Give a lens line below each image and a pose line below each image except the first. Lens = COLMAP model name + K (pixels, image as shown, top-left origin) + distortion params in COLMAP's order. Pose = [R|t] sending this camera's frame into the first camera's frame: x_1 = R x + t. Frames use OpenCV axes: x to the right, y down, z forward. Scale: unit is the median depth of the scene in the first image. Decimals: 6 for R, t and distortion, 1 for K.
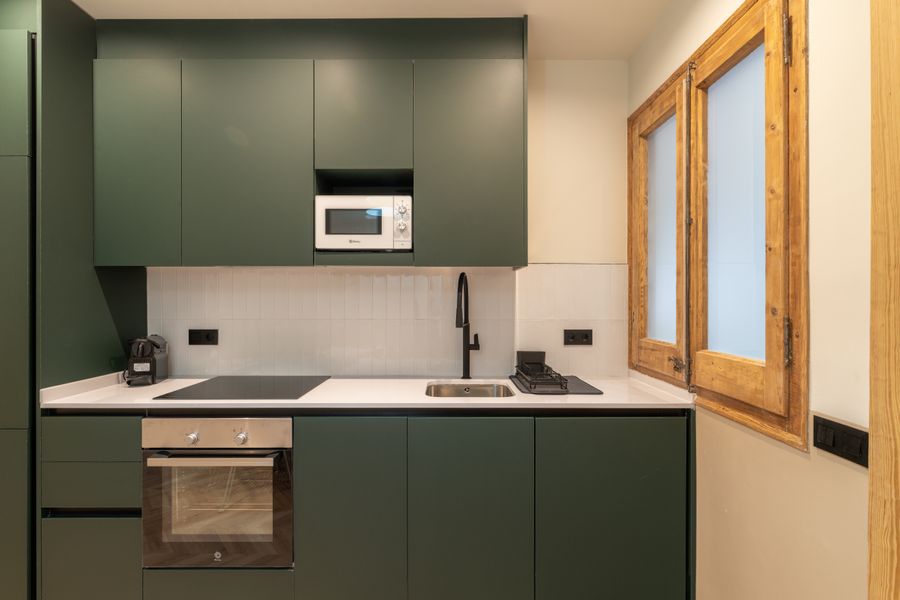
lens RADIAL K [[433.8, 0, 448.0], [0, 433.8, 300.0], [0, 0, 1]] dist [-0.006395, 0.001790]
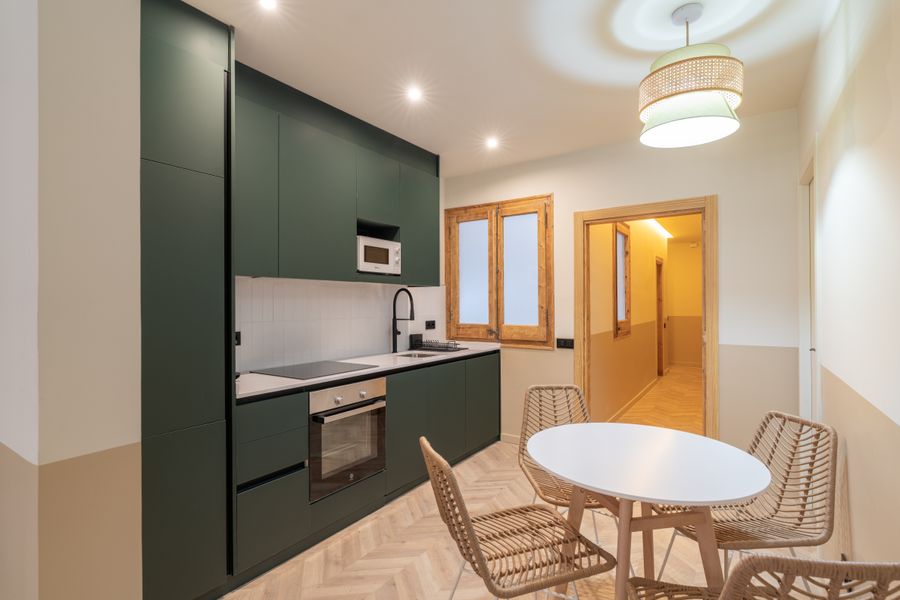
lens RADIAL K [[433.8, 0, 449.9], [0, 433.8, 301.1], [0, 0, 1]] dist [-0.006395, 0.001790]
pose [[0.559824, 0.004753, 0.828598, -1.457078], [0.007767, 0.999910, -0.010983, 0.007565], [-0.828575, 0.012584, 0.559736, -0.111859]]
